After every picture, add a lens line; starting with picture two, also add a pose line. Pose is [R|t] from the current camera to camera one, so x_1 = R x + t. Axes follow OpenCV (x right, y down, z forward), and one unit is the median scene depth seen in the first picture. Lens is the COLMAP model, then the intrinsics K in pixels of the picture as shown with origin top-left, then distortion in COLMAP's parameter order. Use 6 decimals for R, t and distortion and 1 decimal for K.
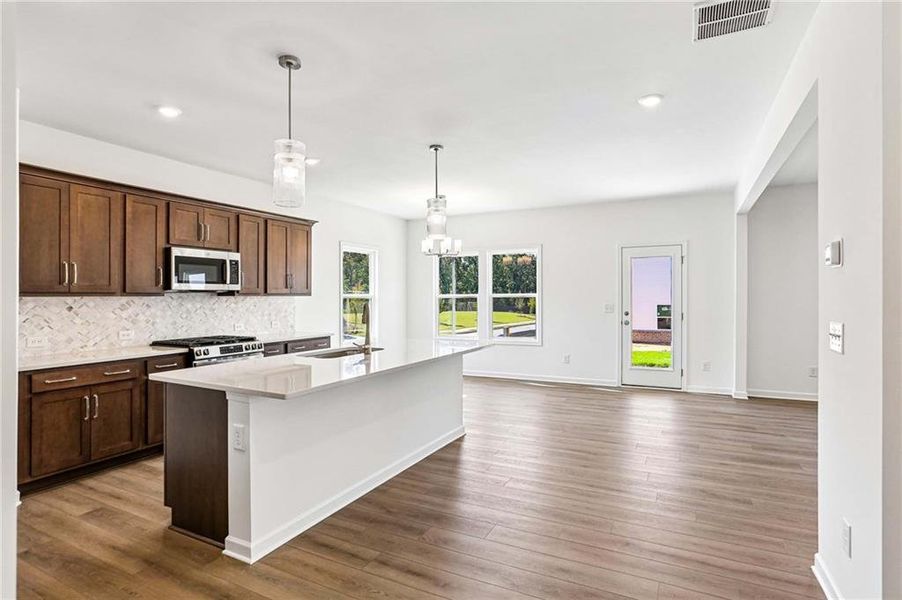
lens RADIAL K [[464.4, 0, 449.8], [0, 464.4, 294.5], [0, 0, 1]] dist [-0.019929, 0.000903]
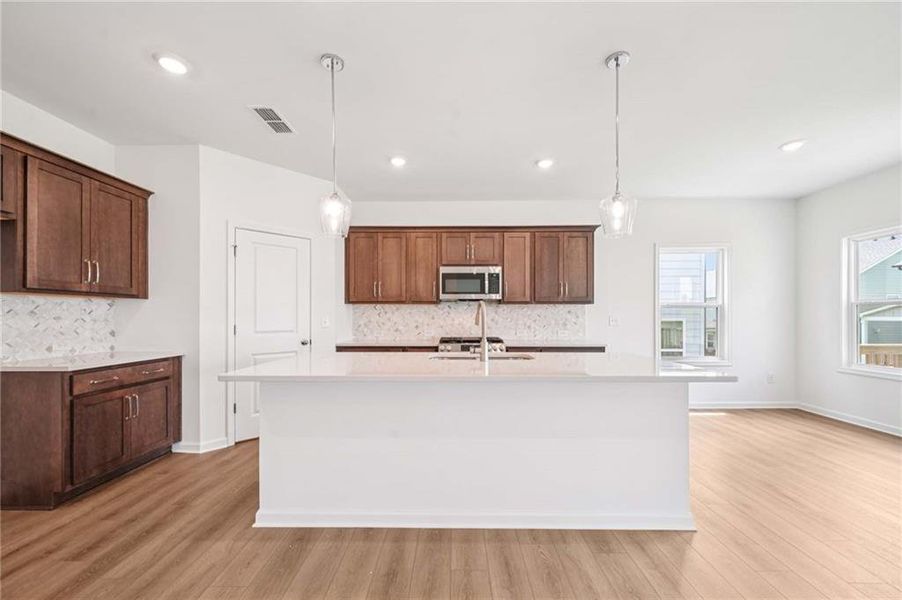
lens RADIAL K [[346.6, 0, 448.2], [0, 346.6, 316.2], [0, 0, 1]] dist [0.002592, -0.000867]
pose [[0.443751, 0.003980, -0.896141, 0.285157], [0.002234, 0.999982, 0.005547, 0.031824], [0.896147, -0.004463, 0.443734, 0.556506]]
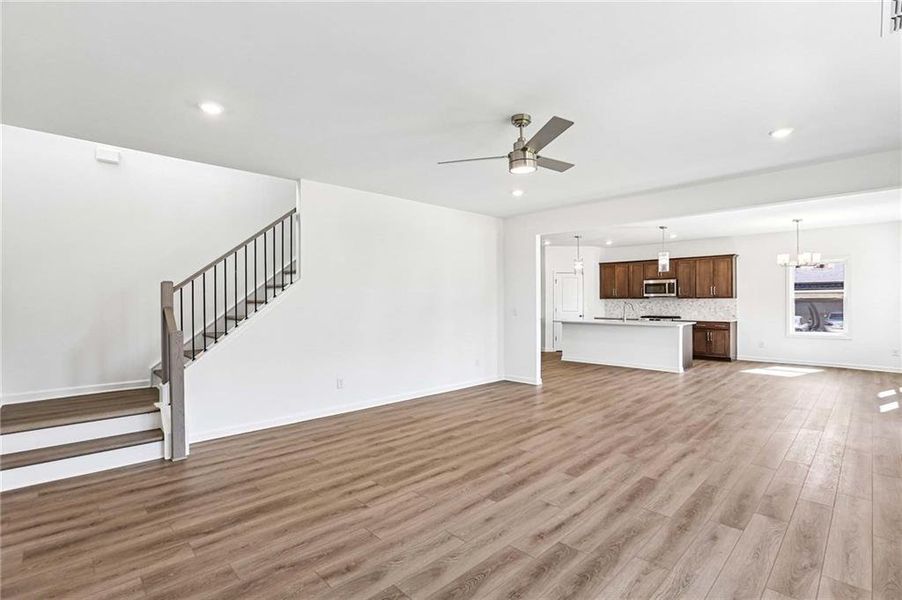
lens RADIAL K [[434.5, 0, 455.1], [0, 434.5, 300.3], [0, 0, 1]] dist [-0.030076, 0.007141]
pose [[-0.315781, 0.007262, -0.948804, 2.042558], [0.009323, 0.999946, 0.004550, -0.008749], [0.948786, -0.007409, -0.315832, 0.719816]]
